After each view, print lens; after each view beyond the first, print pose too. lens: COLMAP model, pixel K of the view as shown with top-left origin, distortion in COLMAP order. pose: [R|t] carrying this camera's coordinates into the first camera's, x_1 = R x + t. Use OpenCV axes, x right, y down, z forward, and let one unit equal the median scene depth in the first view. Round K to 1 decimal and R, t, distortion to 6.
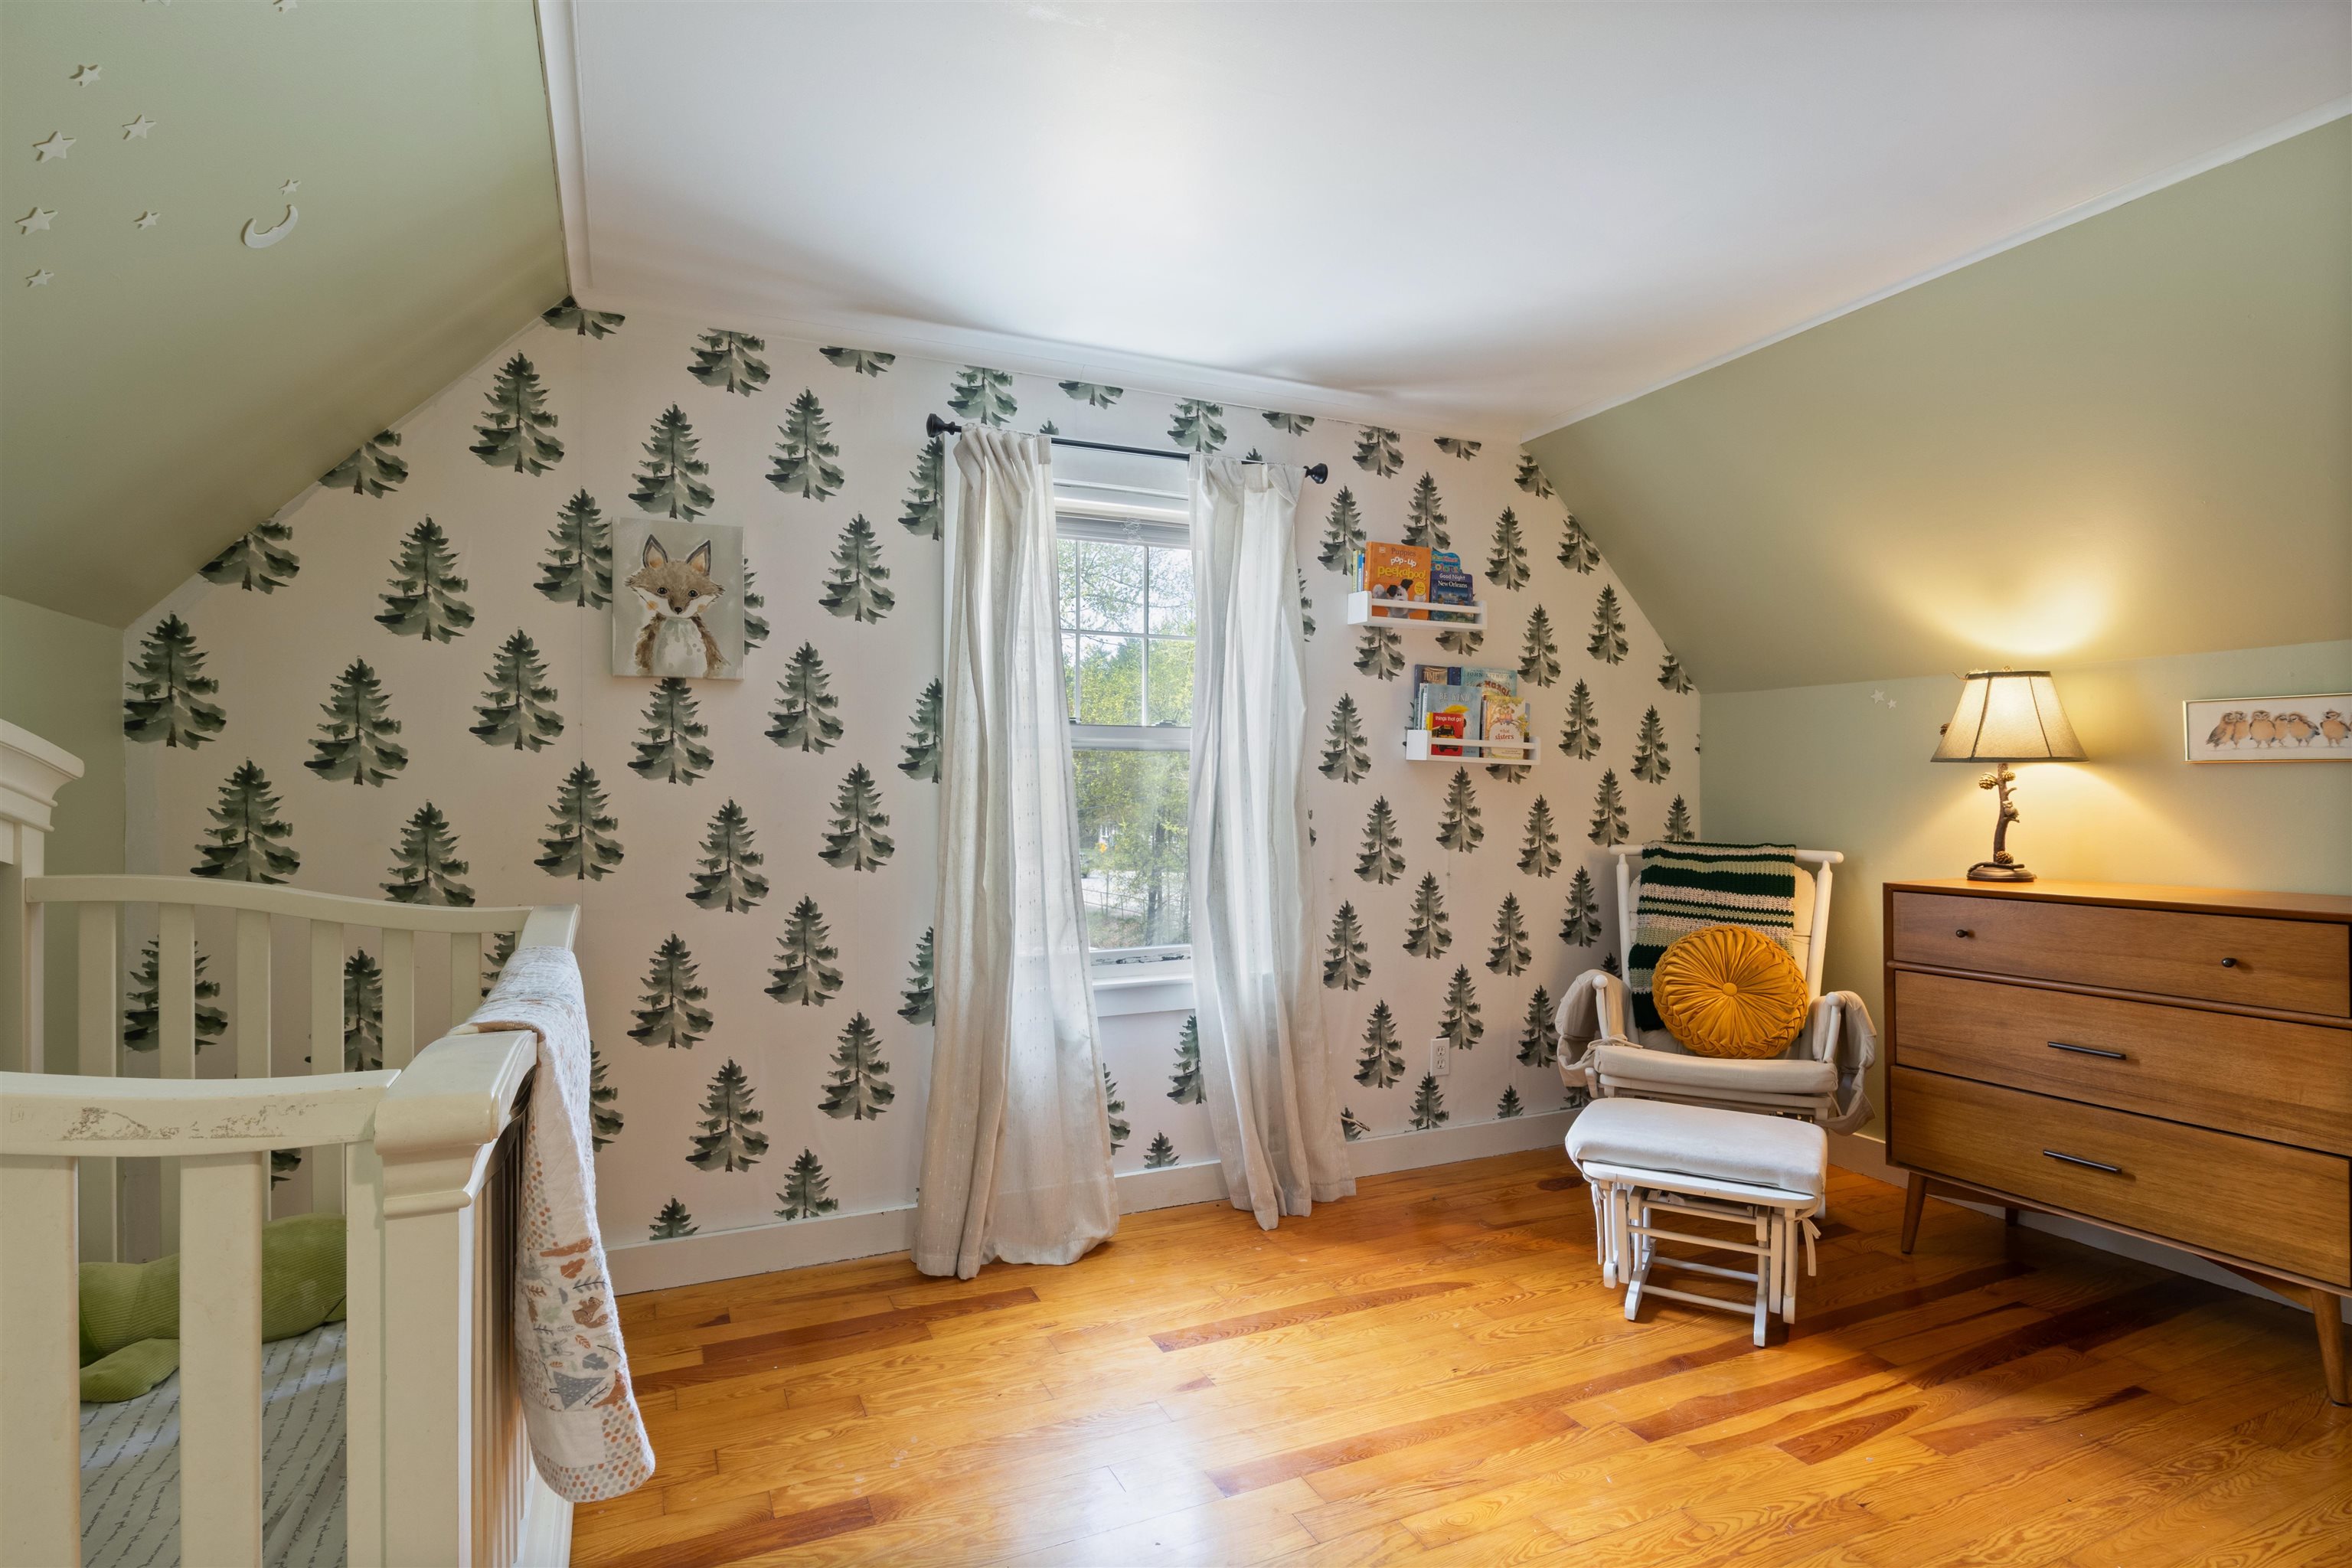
lens RADIAL K [[1197.0, 0, 1178.4], [0, 1197.0, 781.3], [0, 0, 1]] dist [-0.001463, -0.000061]
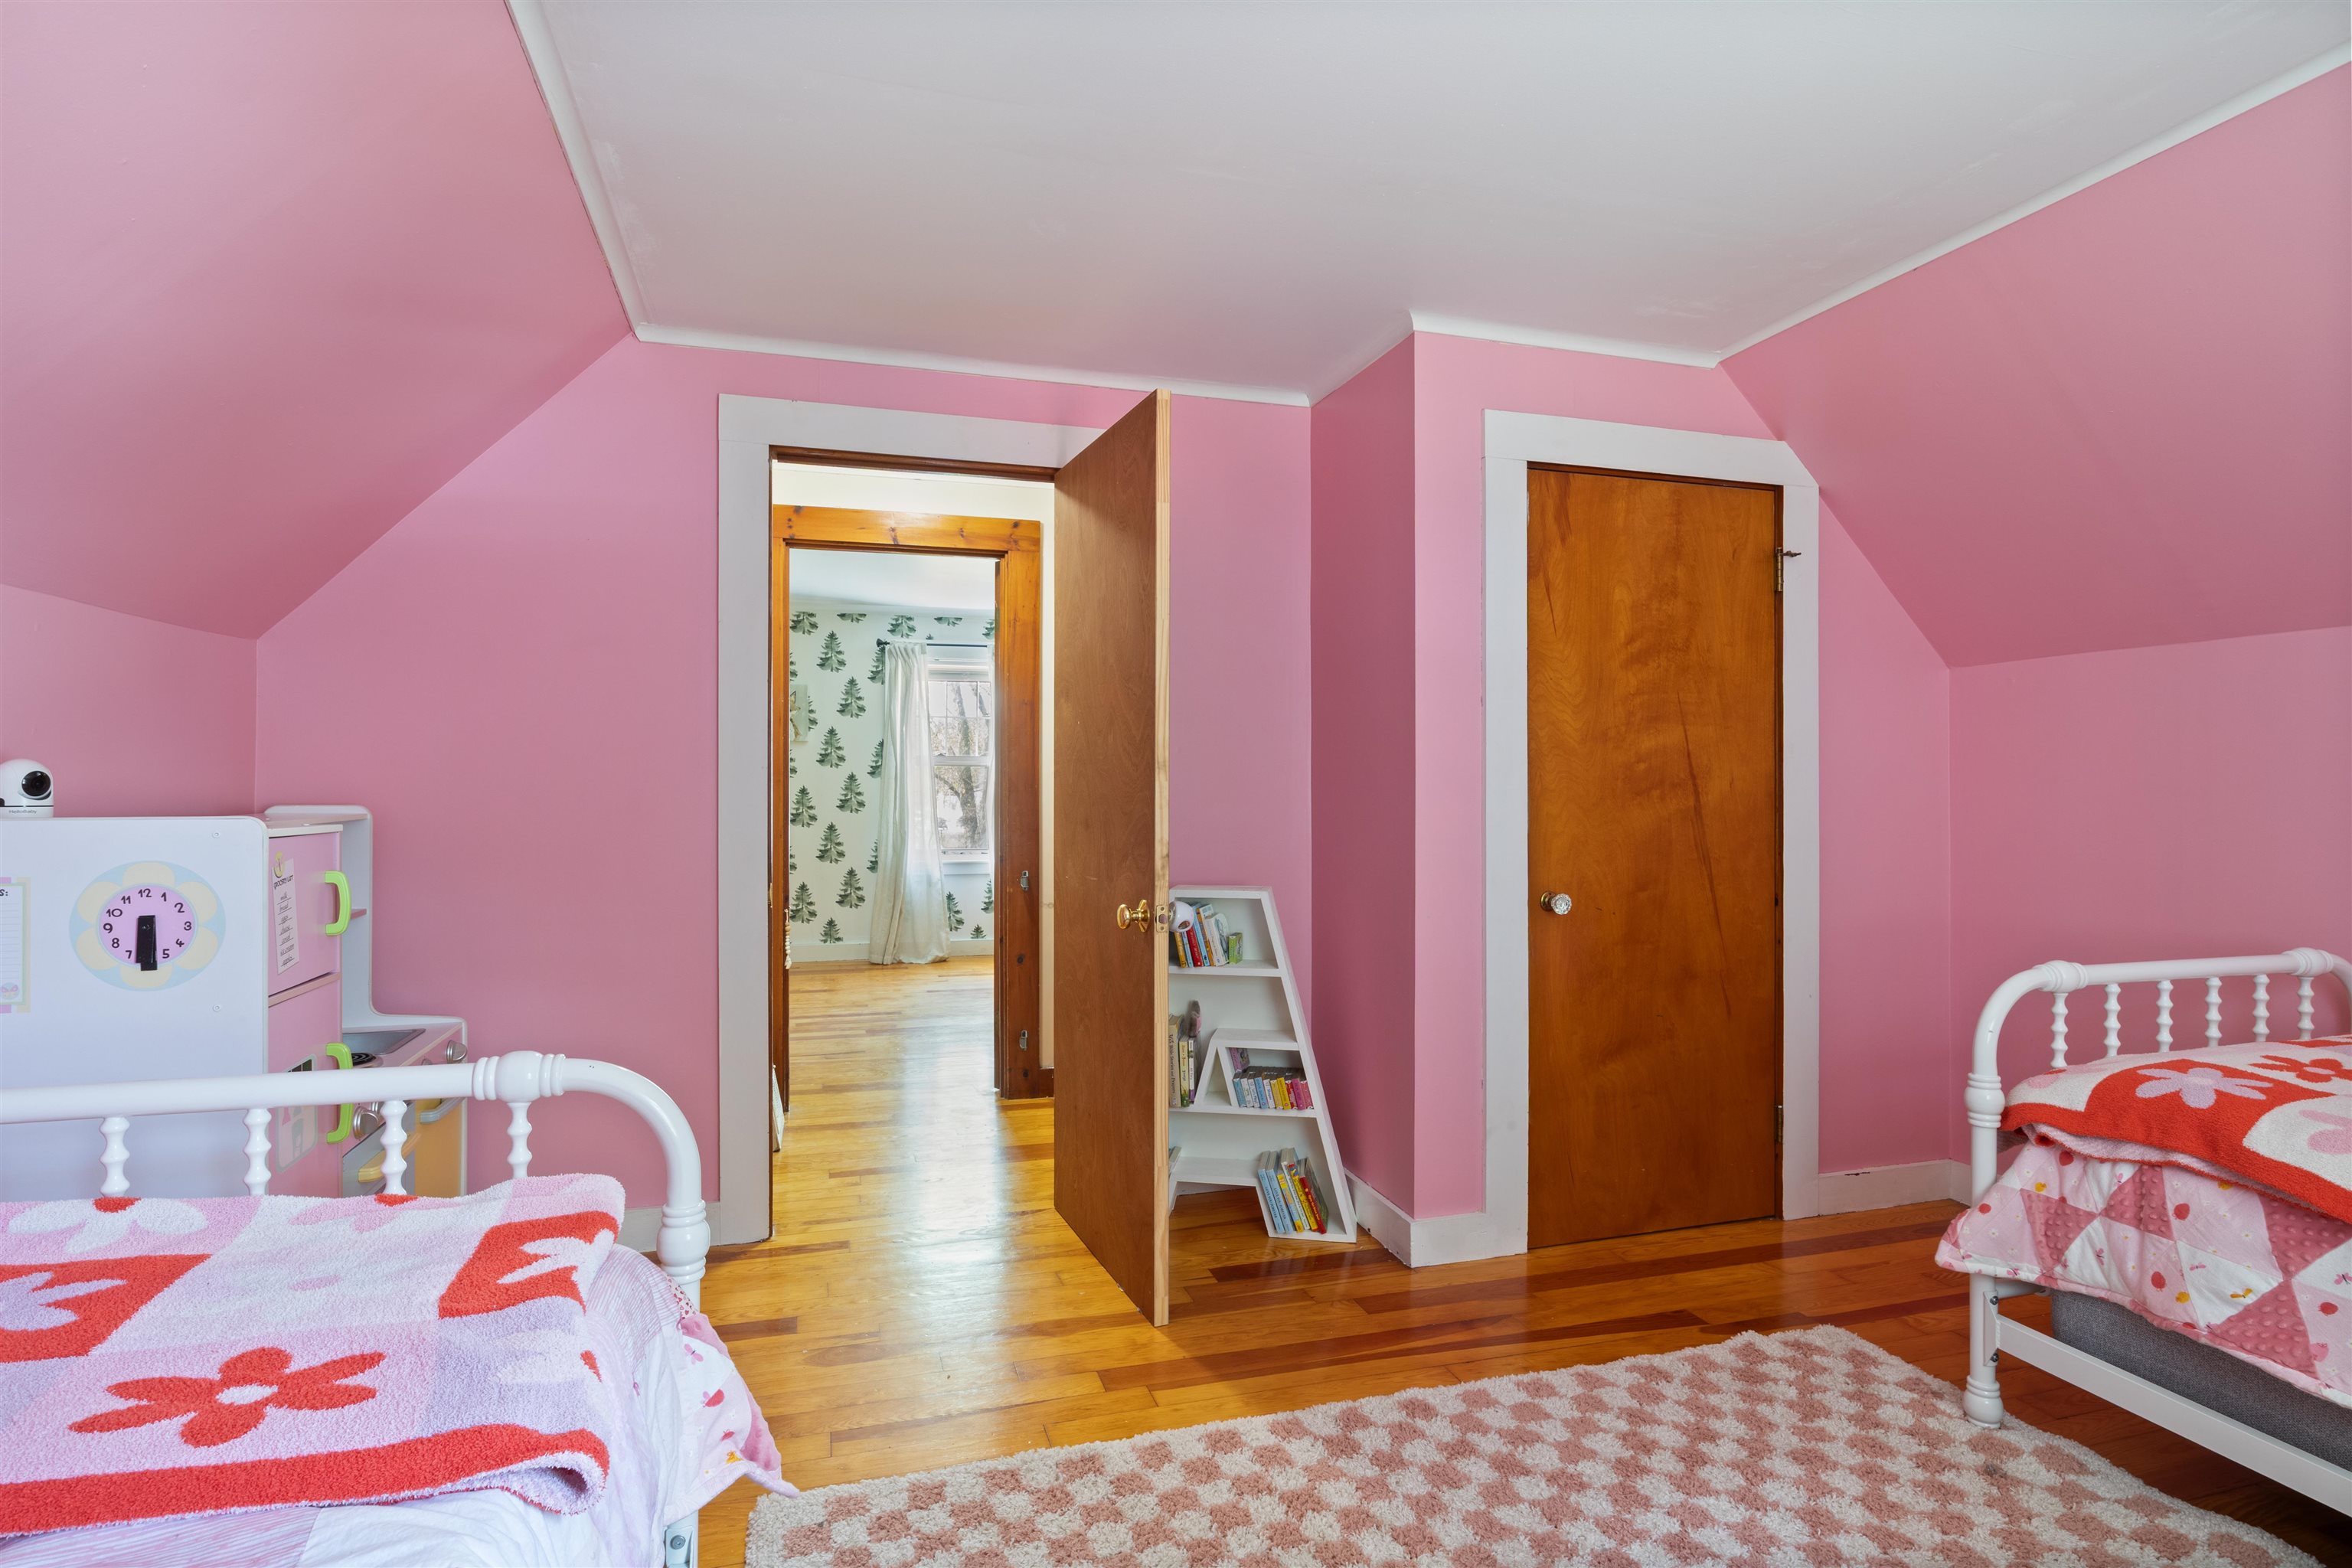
lens RADIAL K [[1197.0, 0, 1172.1], [0, 1197.0, 786.1], [0, 0, 1]] dist [-0.001463, -0.000061]
pose [[0.991173, 0.010392, -0.132164, 0.776474], [-0.008198, 0.999820, 0.017135, -0.034800], [0.132318, -0.015901, 0.991080, -1.506102]]
